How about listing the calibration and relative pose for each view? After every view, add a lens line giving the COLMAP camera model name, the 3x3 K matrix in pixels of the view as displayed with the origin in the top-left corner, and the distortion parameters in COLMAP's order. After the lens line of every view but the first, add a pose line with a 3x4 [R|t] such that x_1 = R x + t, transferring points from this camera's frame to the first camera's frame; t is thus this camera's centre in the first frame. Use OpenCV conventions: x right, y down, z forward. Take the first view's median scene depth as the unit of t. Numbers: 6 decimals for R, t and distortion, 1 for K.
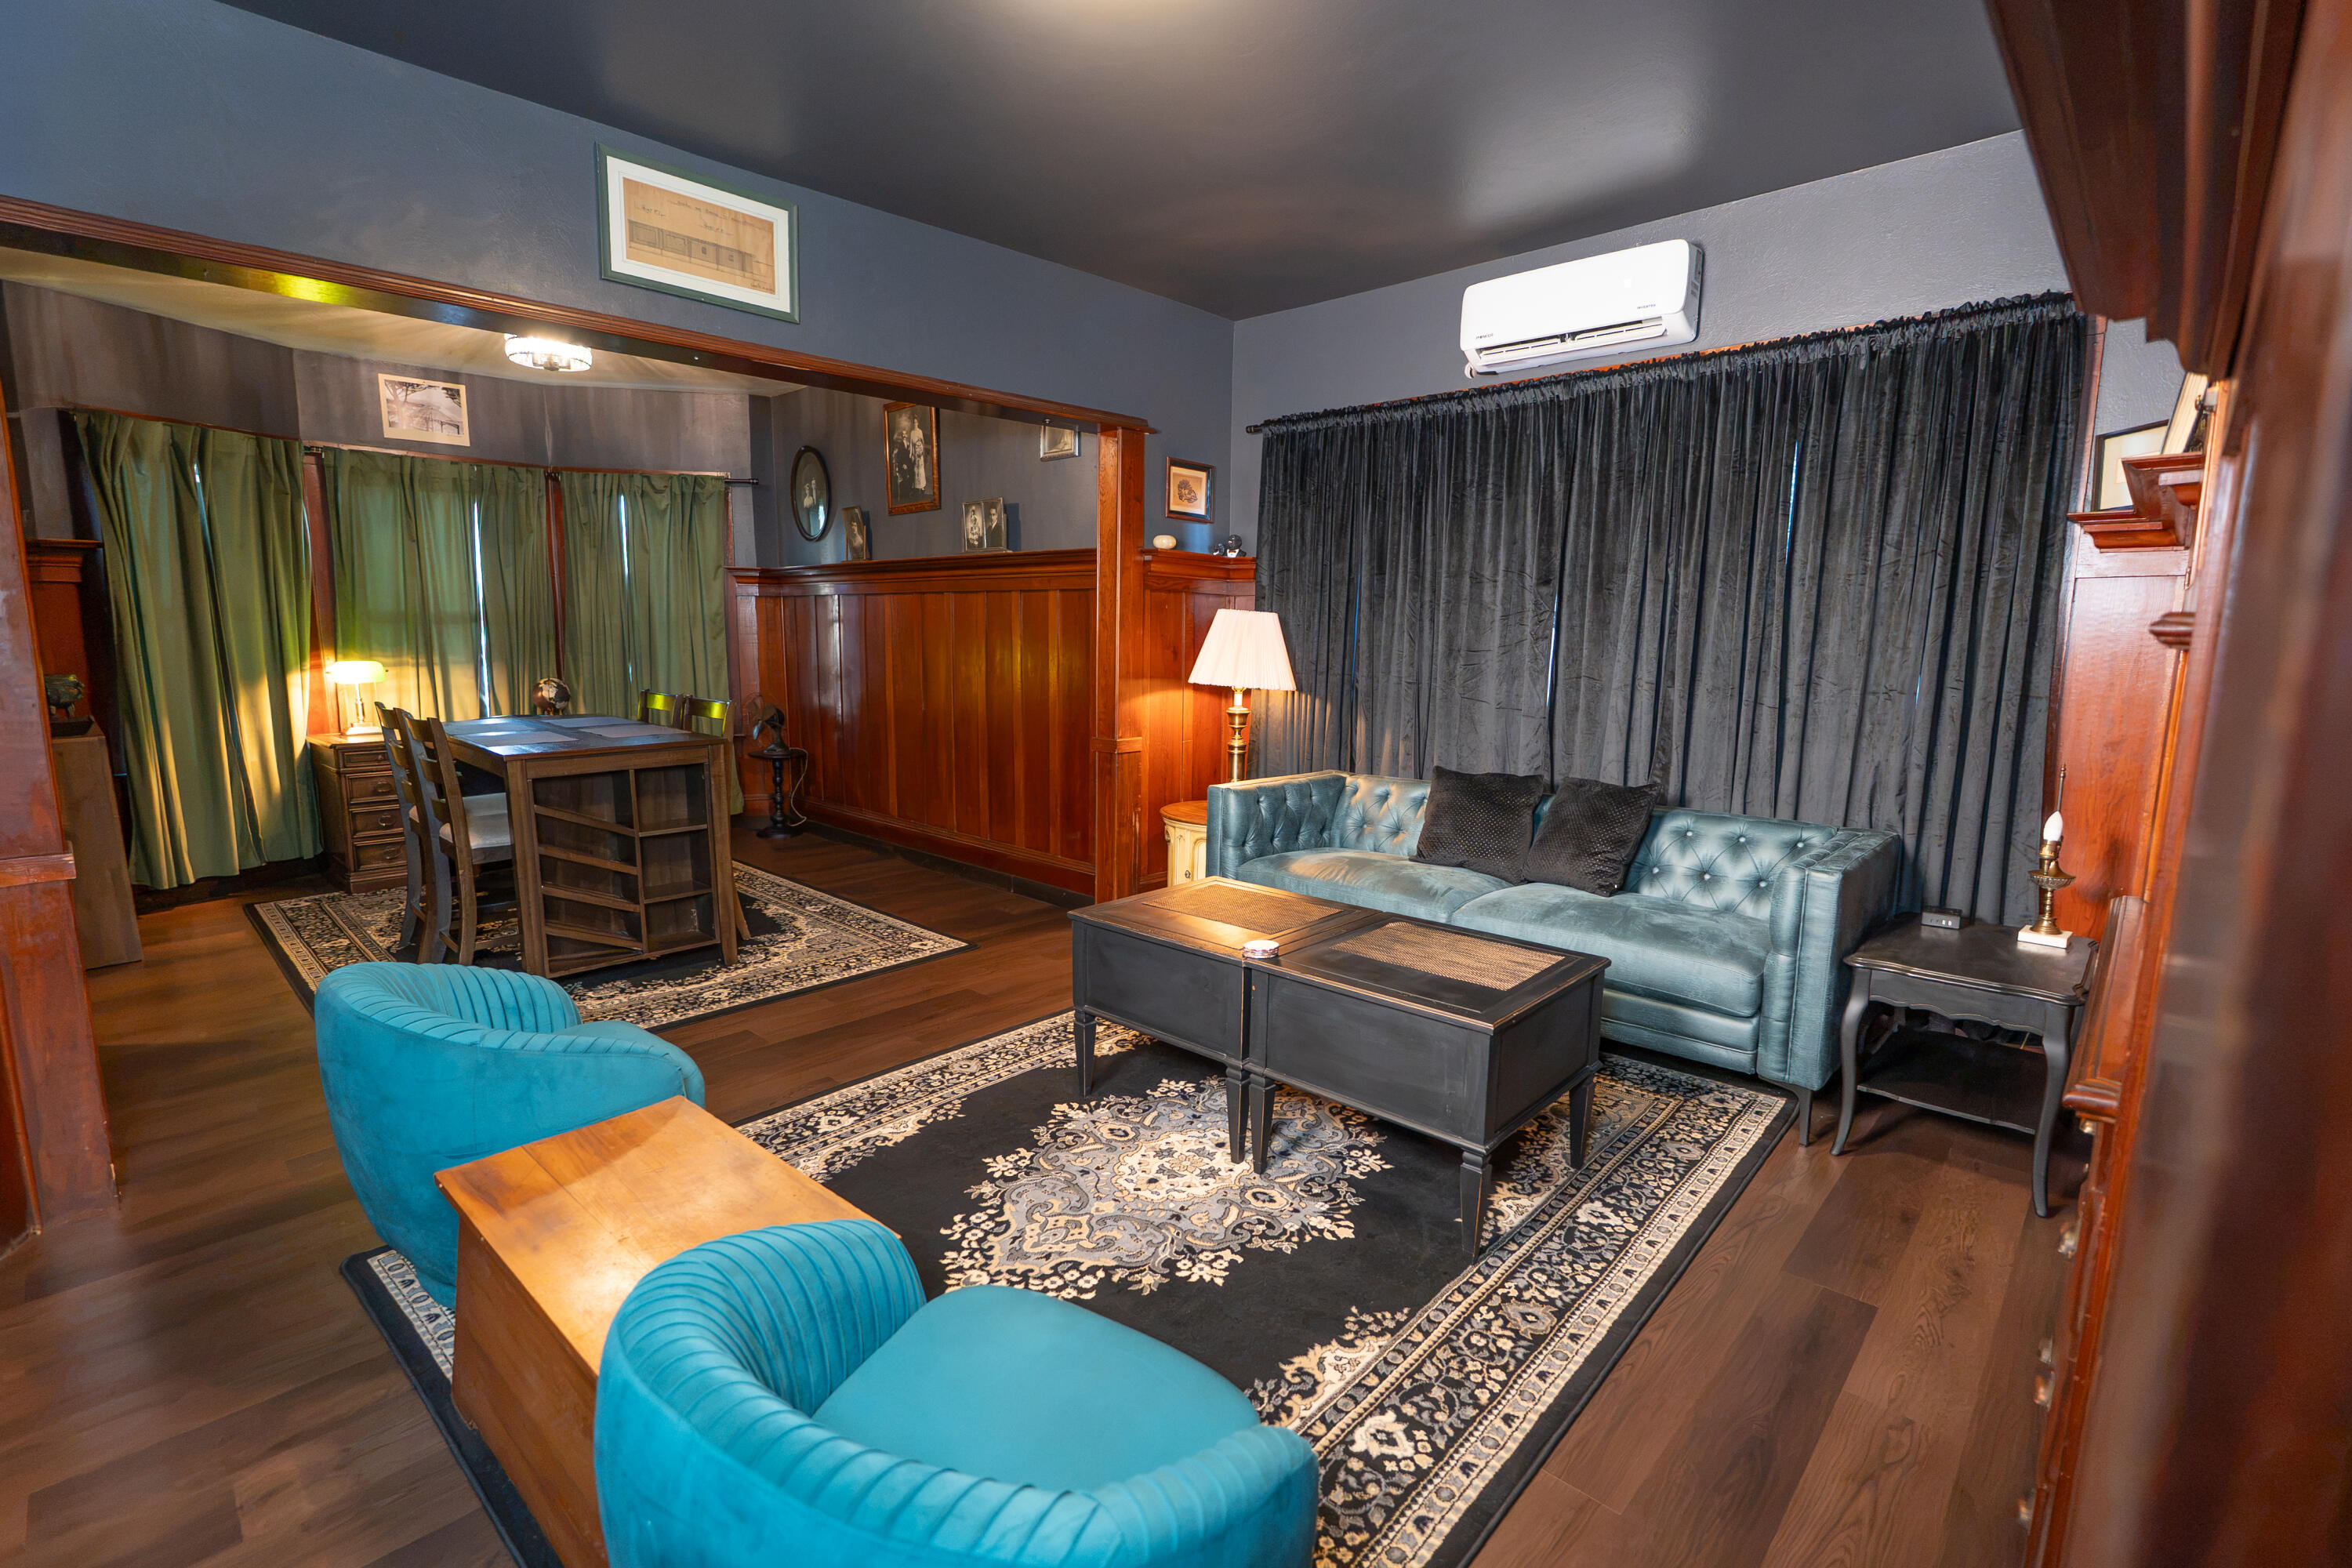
lens RADIAL K [[1066.8, 0, 1179.3], [0, 1066.8, 785.4], [0, 0, 1]] dist [-0.016006, 0.001345]
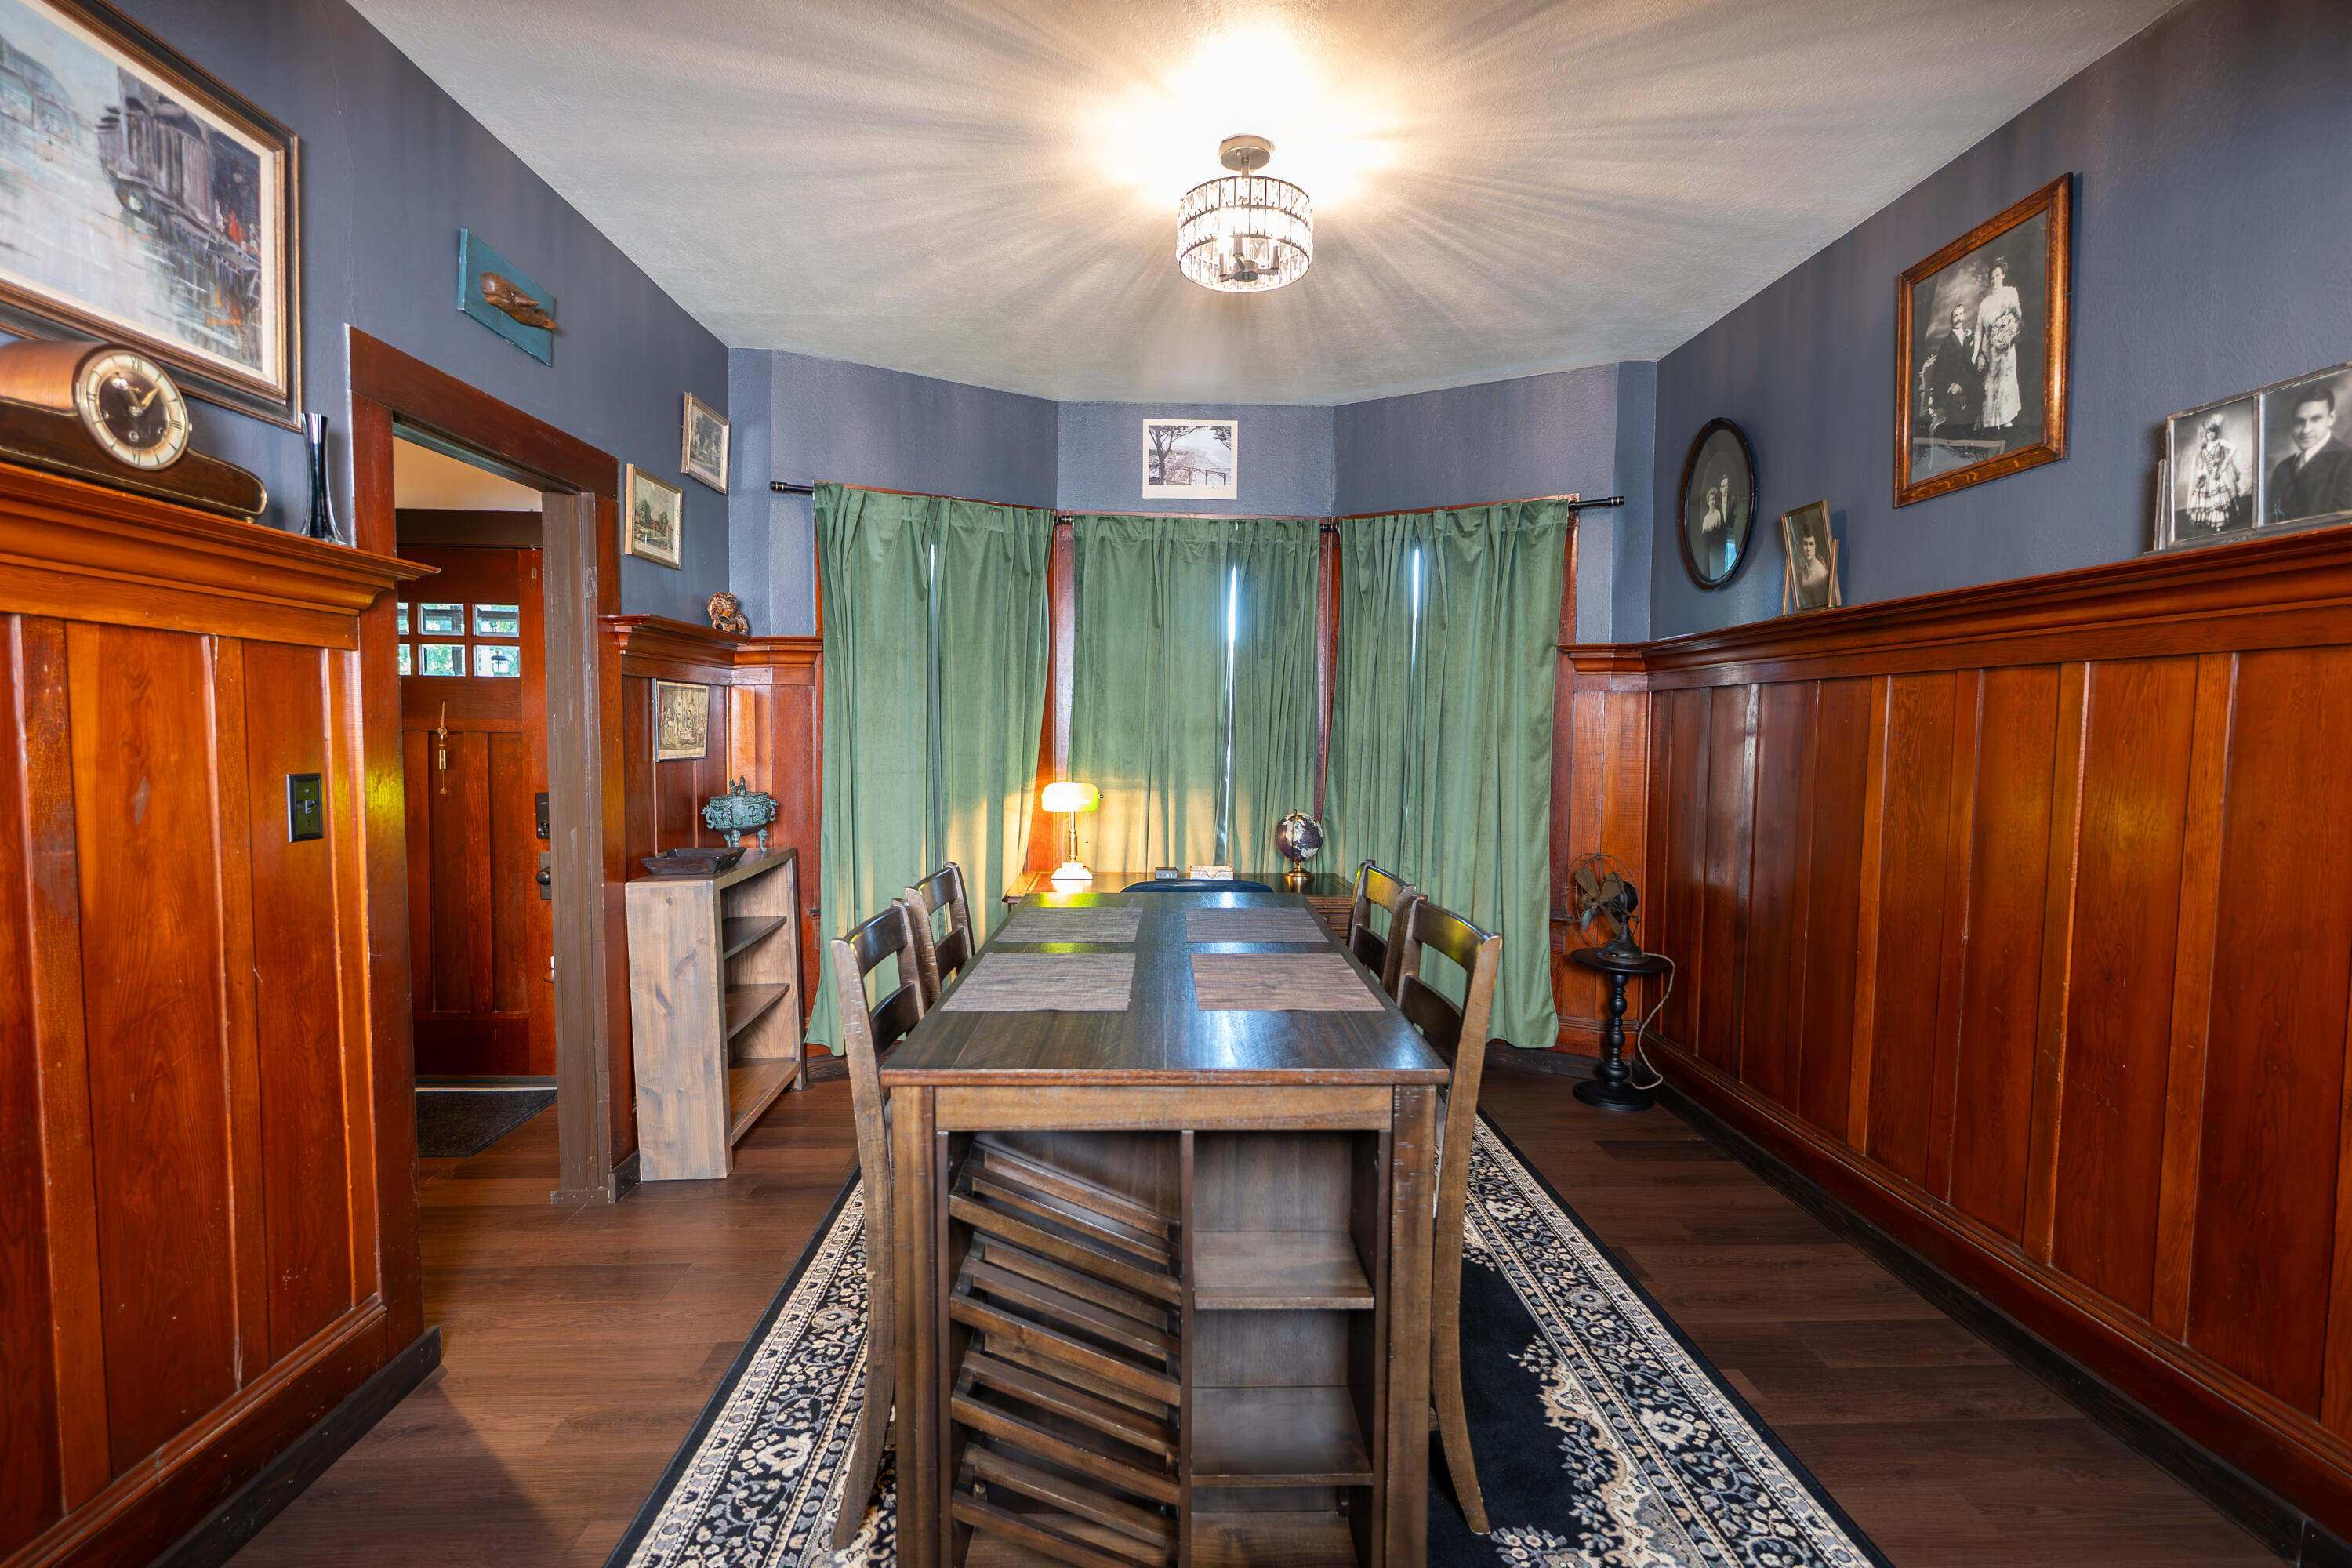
lens RADIAL K [[1066.8, 0, 1177.8], [0, 1066.8, 786.2], [0, 0, 1]] dist [-0.016006, 0.001345]
pose [[0.714941, 0.036135, -0.698250, -0.168749], [-0.107322, 0.992500, -0.058525, -0.071646], [0.690899, 0.116780, 0.713457, 0.462452]]
